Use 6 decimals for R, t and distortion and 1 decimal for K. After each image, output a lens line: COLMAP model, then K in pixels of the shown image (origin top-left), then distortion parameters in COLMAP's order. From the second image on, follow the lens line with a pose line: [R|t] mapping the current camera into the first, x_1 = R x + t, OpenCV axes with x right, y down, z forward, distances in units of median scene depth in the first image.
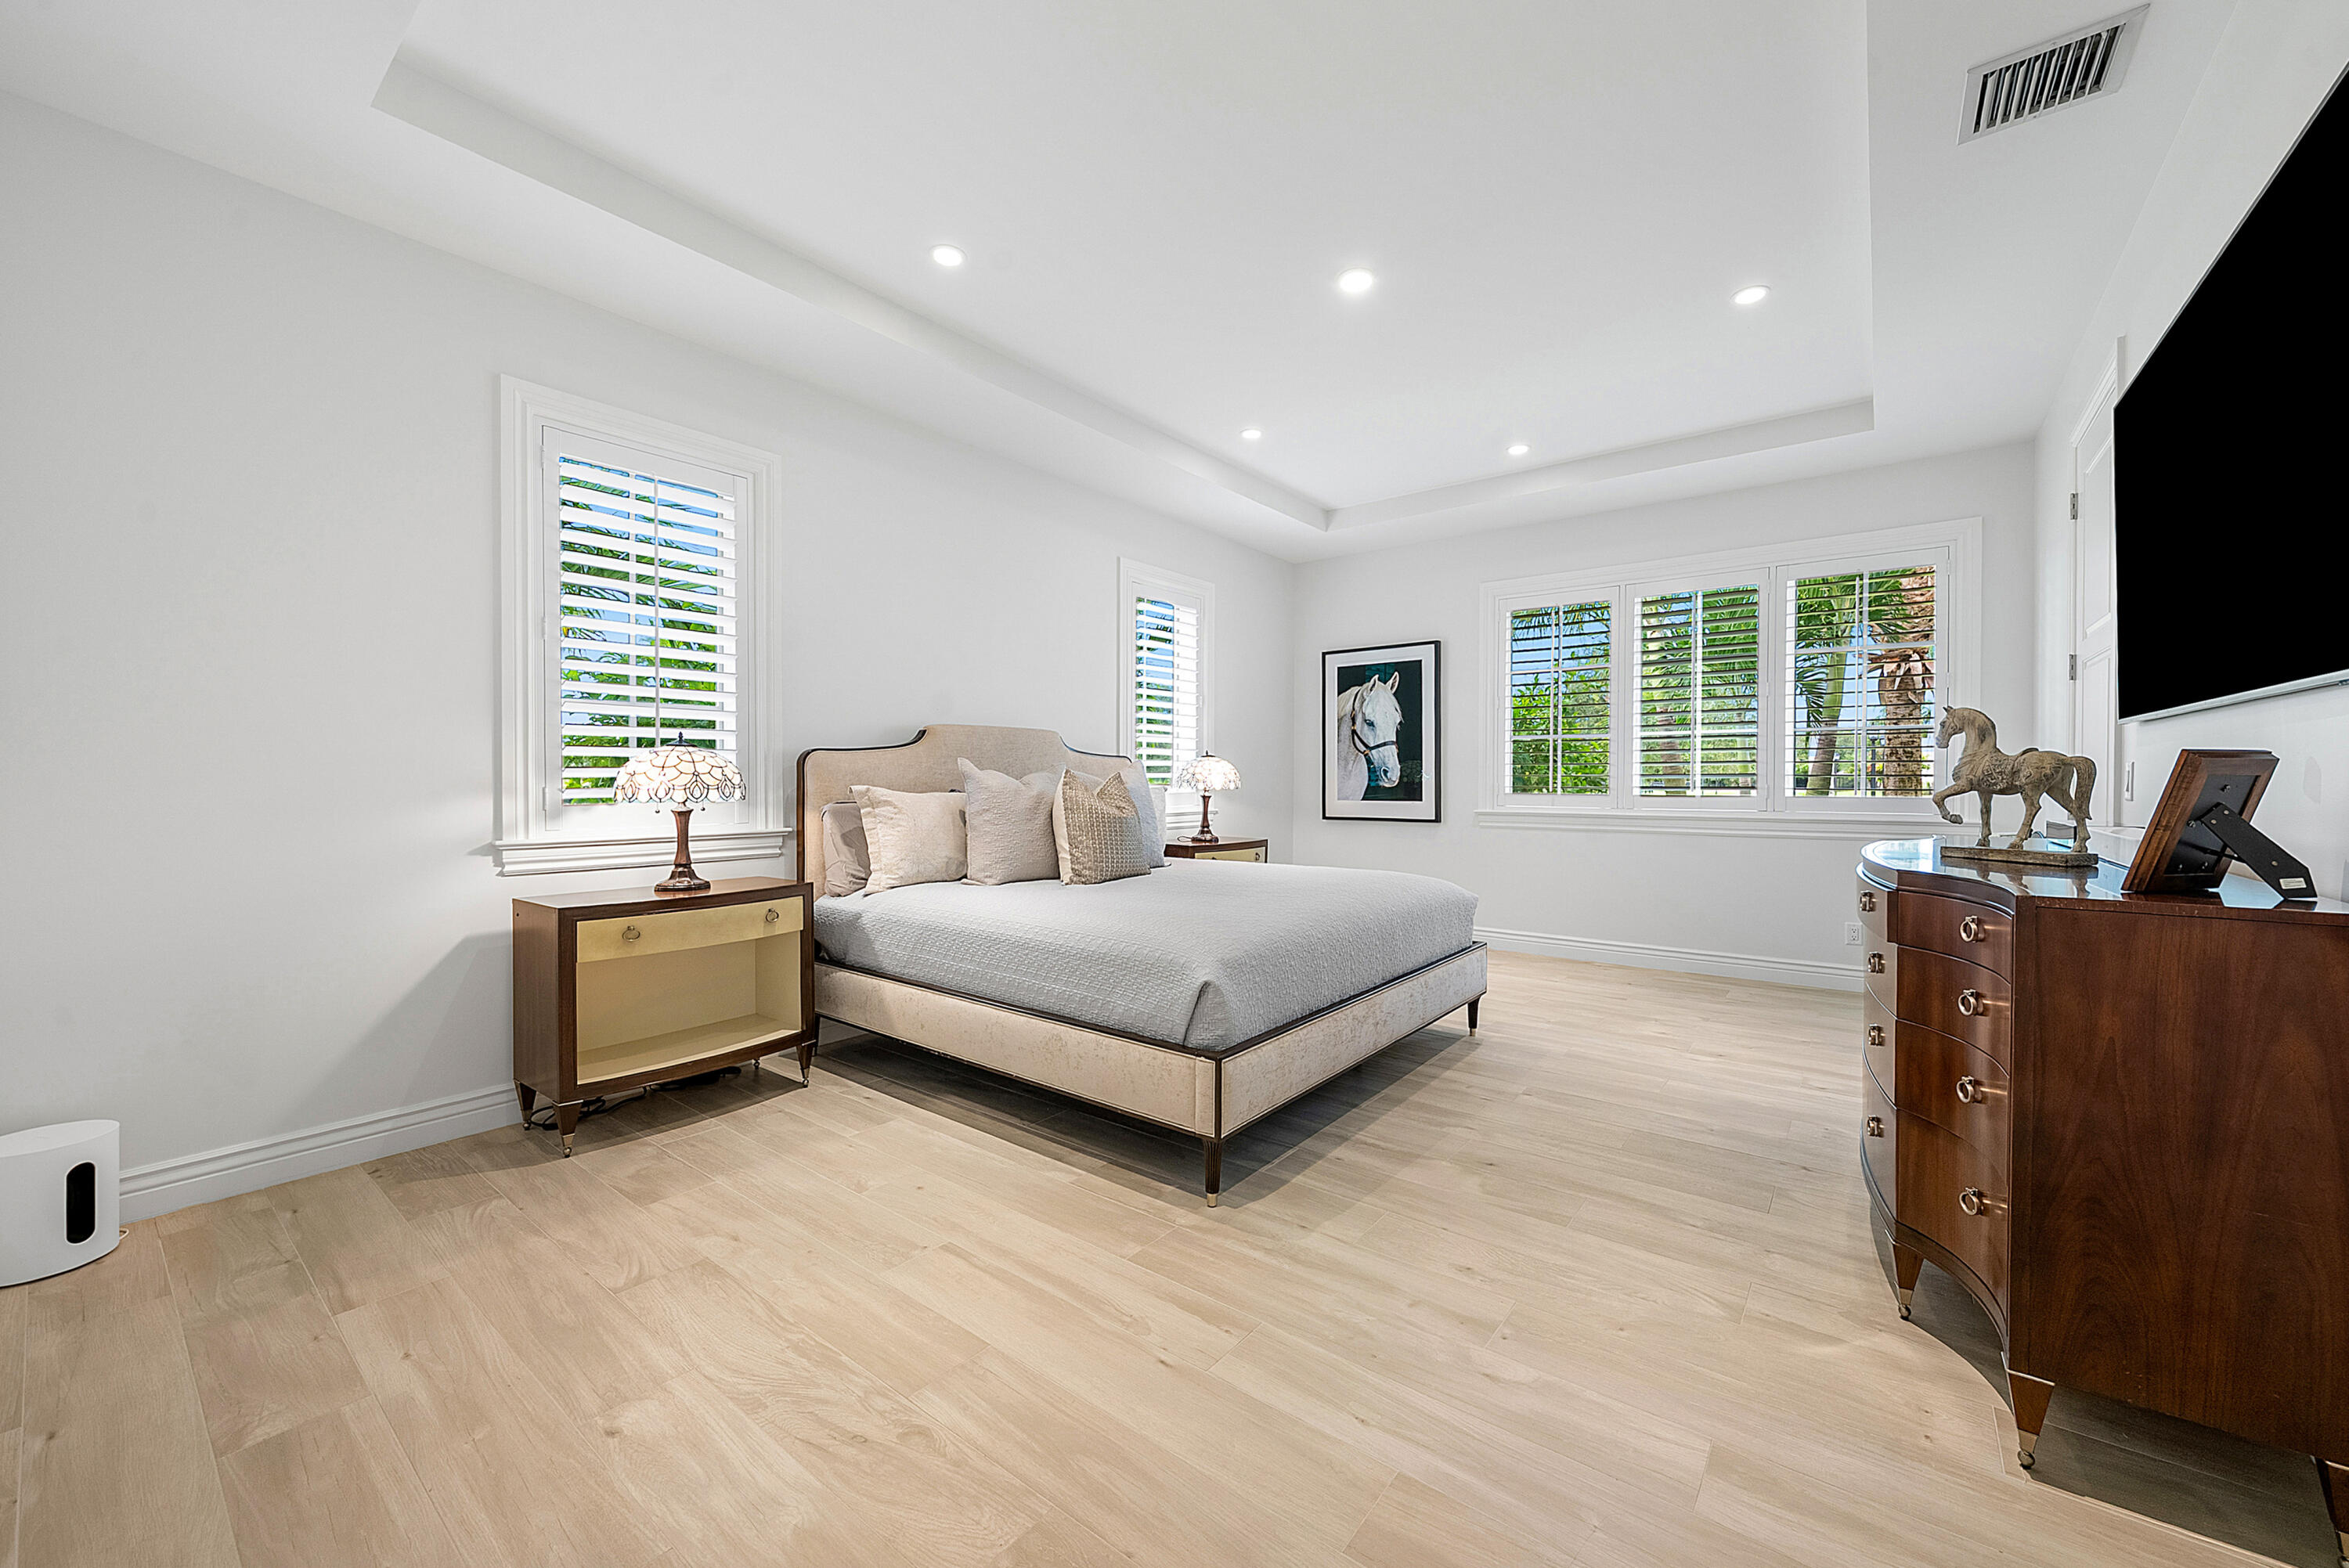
lens RADIAL K [[876.0, 0, 1188.0], [0, 876.0, 779.8], [0, 0, 1]] dist [0.013905, -0.000078]
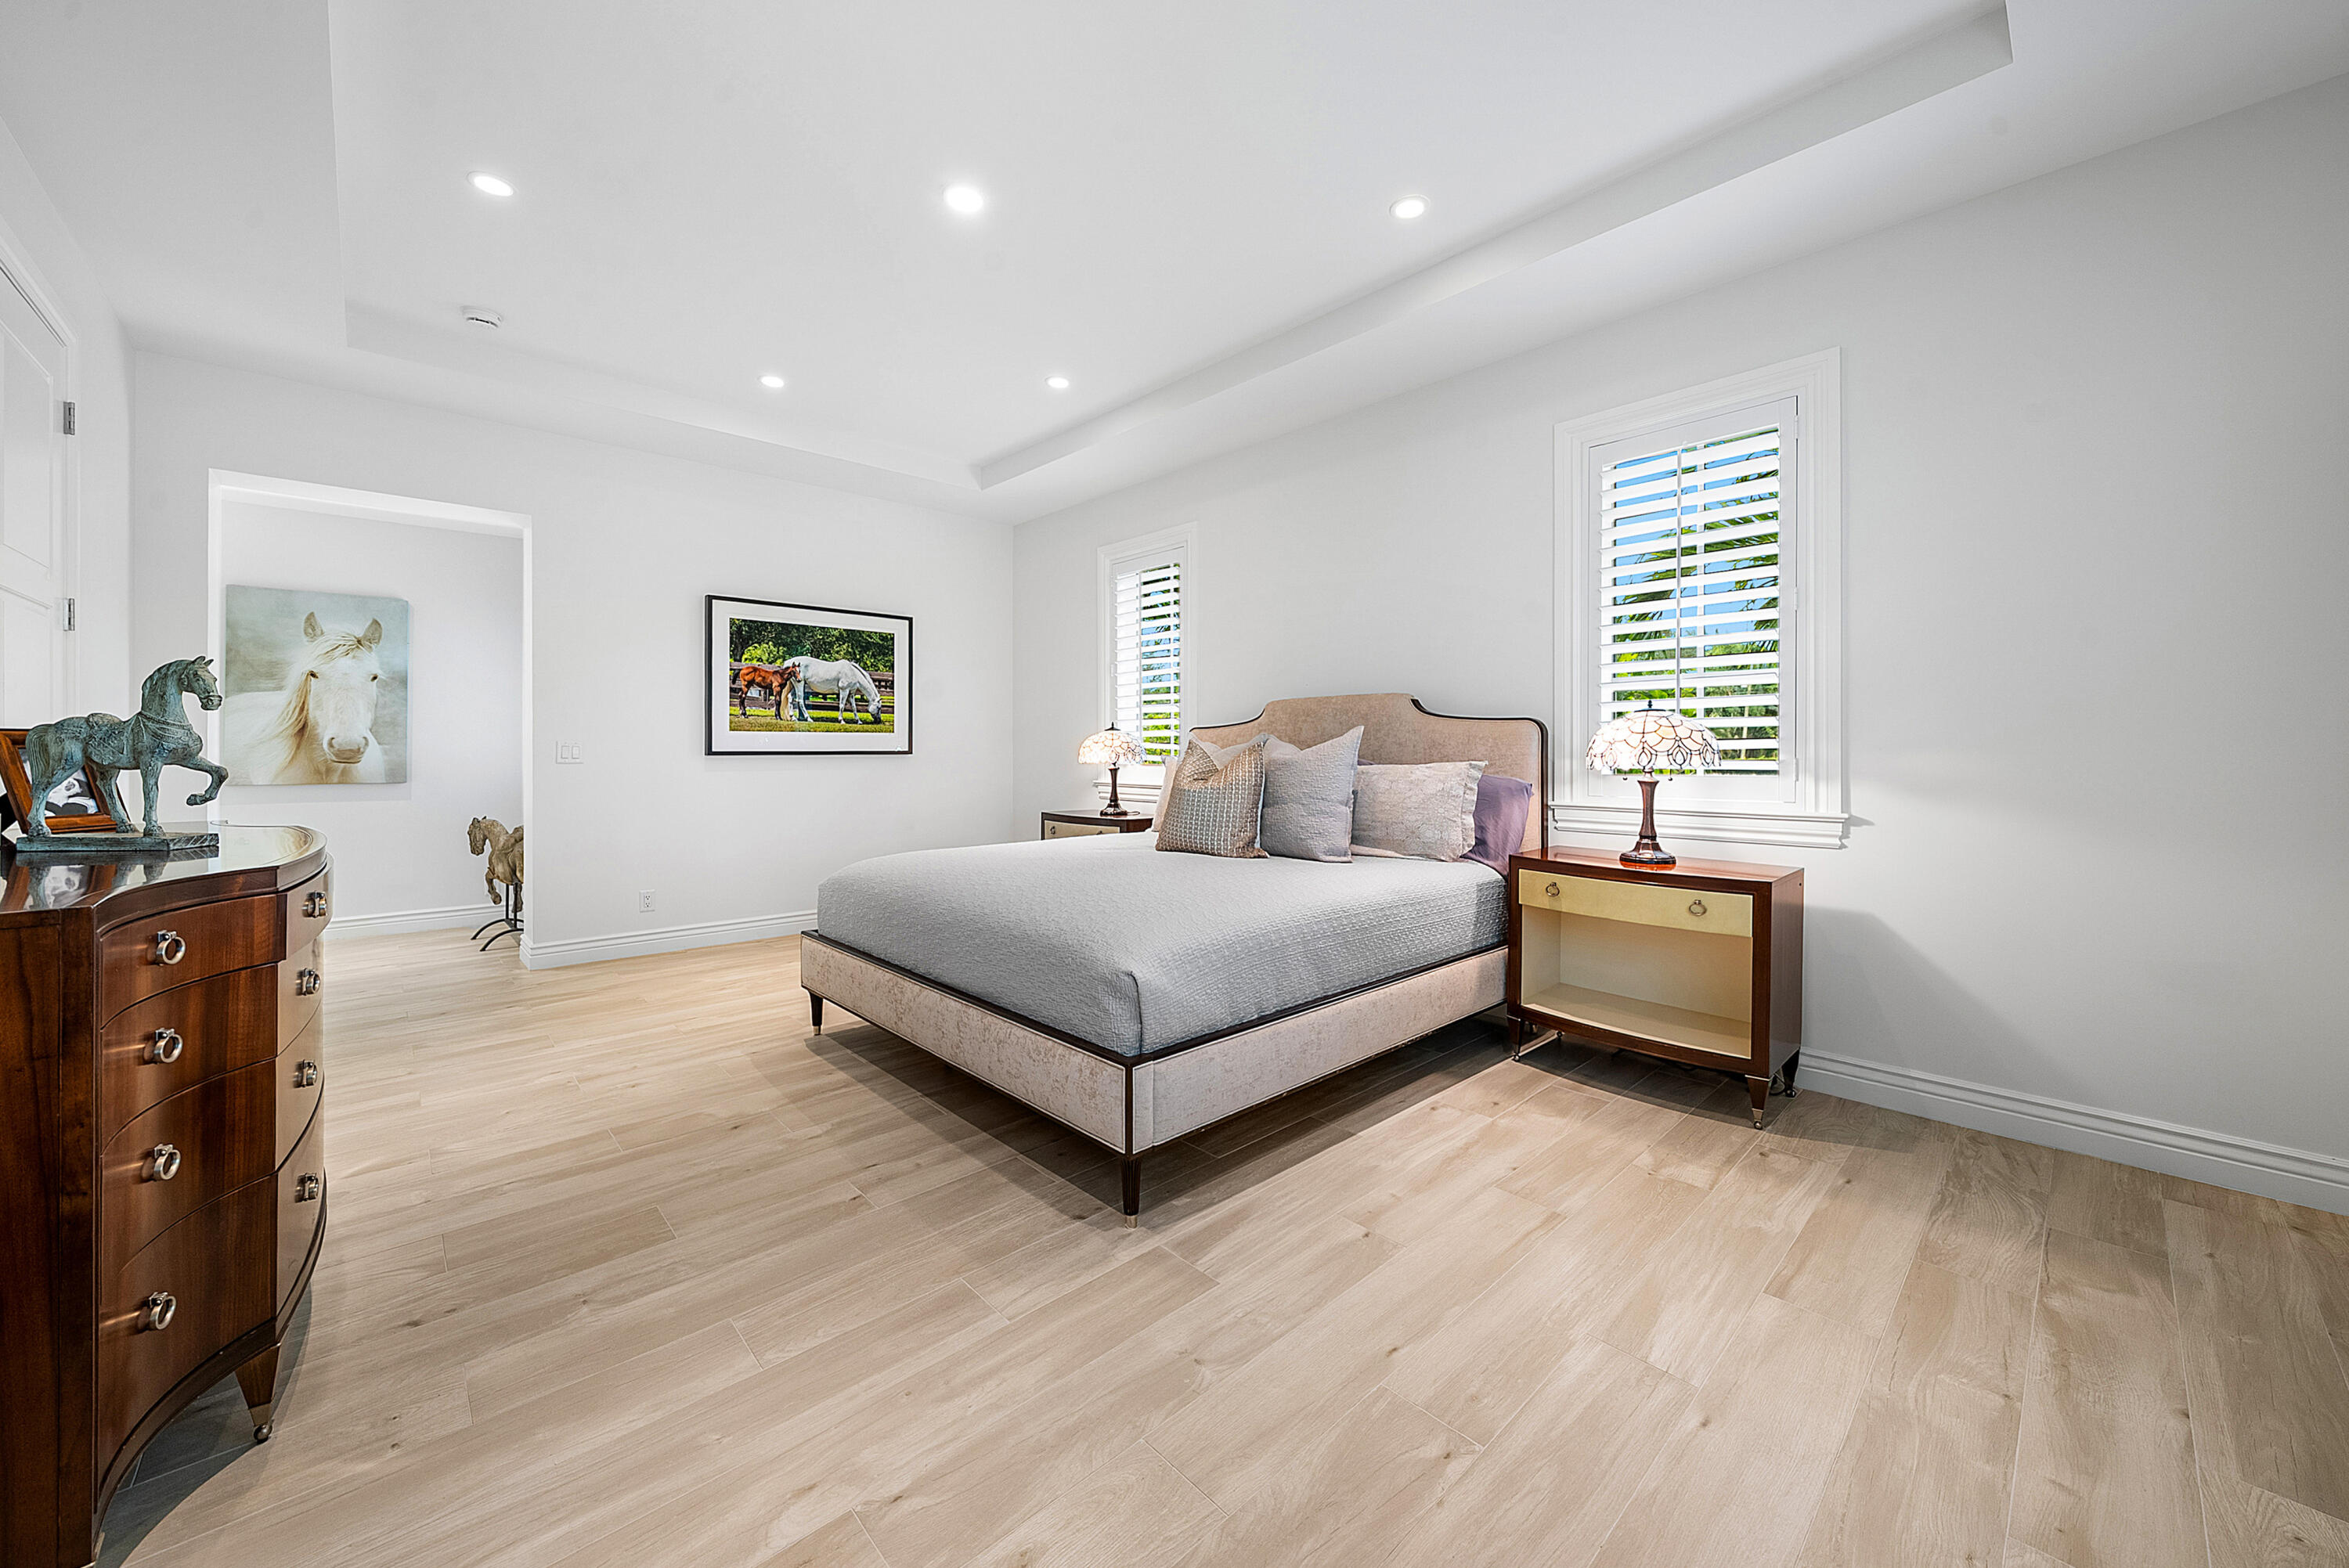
lens RADIAL K [[876.0, 0, 1187.6], [0, 876.0, 766.3], [0, 0, 1]] dist [0.013905, -0.000078]
pose [[-0.154858, 0.017147, -0.987788, 0.930007], [-0.003253, 0.999835, 0.017867, 0.001719], [0.987931, 0.005980, -0.154777, 1.233696]]
